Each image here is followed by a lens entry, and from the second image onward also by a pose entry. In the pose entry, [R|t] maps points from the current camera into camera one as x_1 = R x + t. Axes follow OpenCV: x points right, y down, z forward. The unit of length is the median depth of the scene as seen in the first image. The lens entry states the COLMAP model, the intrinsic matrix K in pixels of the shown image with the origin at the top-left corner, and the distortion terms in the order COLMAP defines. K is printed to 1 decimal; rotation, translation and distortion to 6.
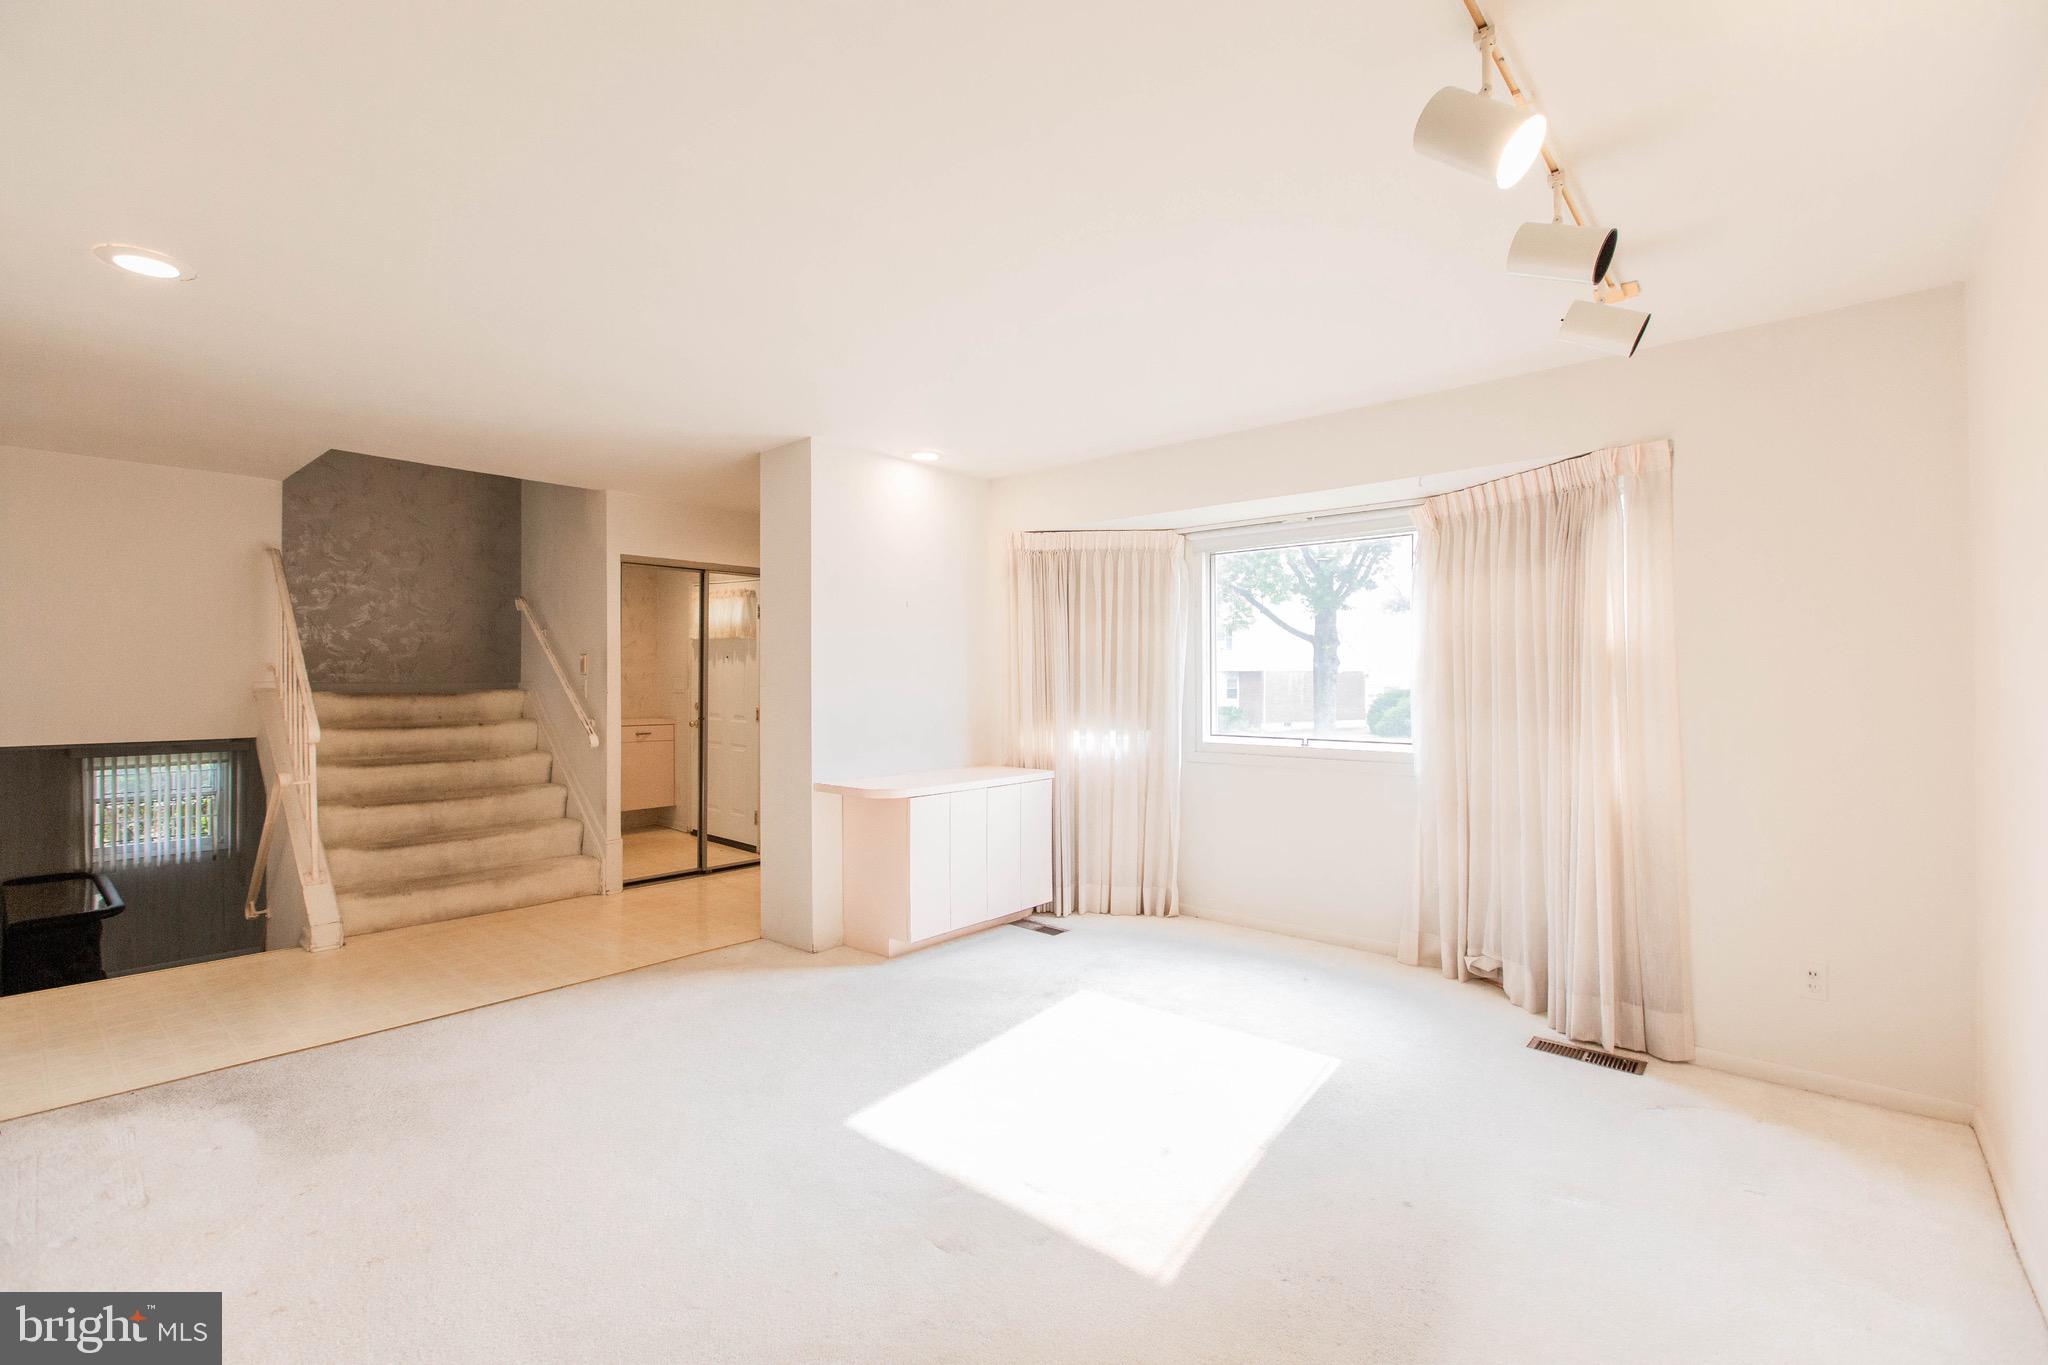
lens RADIAL K [[909.1, 0, 1018.9], [0, 909.1, 674.4], [0, 0, 1]] dist [0.000454, -0.000134]
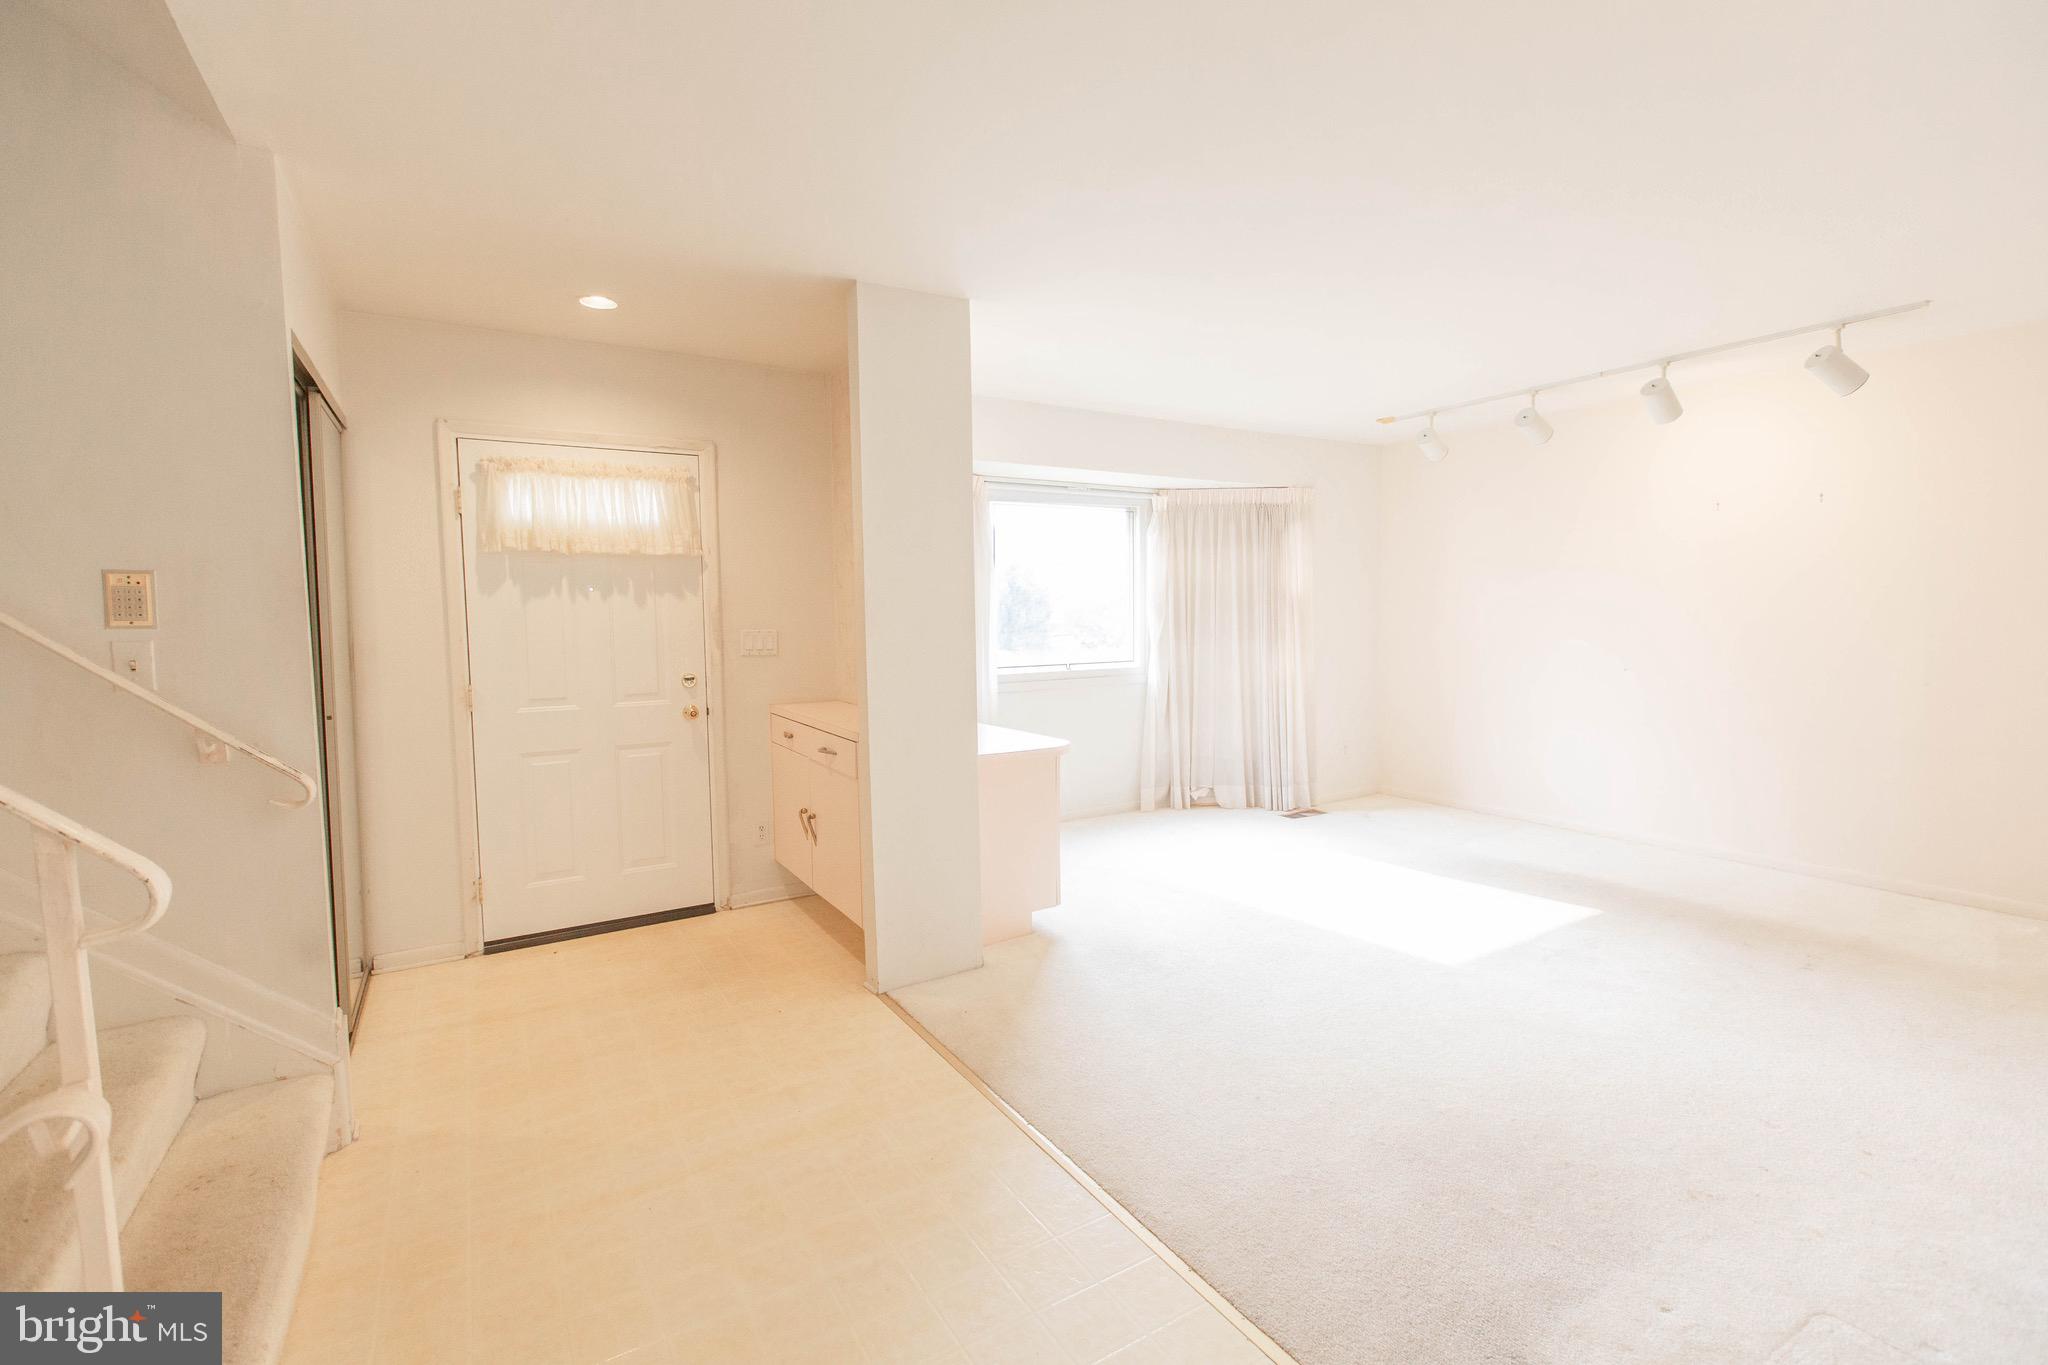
lens RADIAL K [[909.1, 0, 1018.9], [0, 909.1, 674.4], [0, 0, 1]] dist [0.000454, -0.000134]
pose [[0.290057, -0.074295, 0.954121, -1.159721], [0.004183, 0.997071, 0.076368, -0.013427], [-0.957000, -0.018160, 0.289519, 0.904694]]
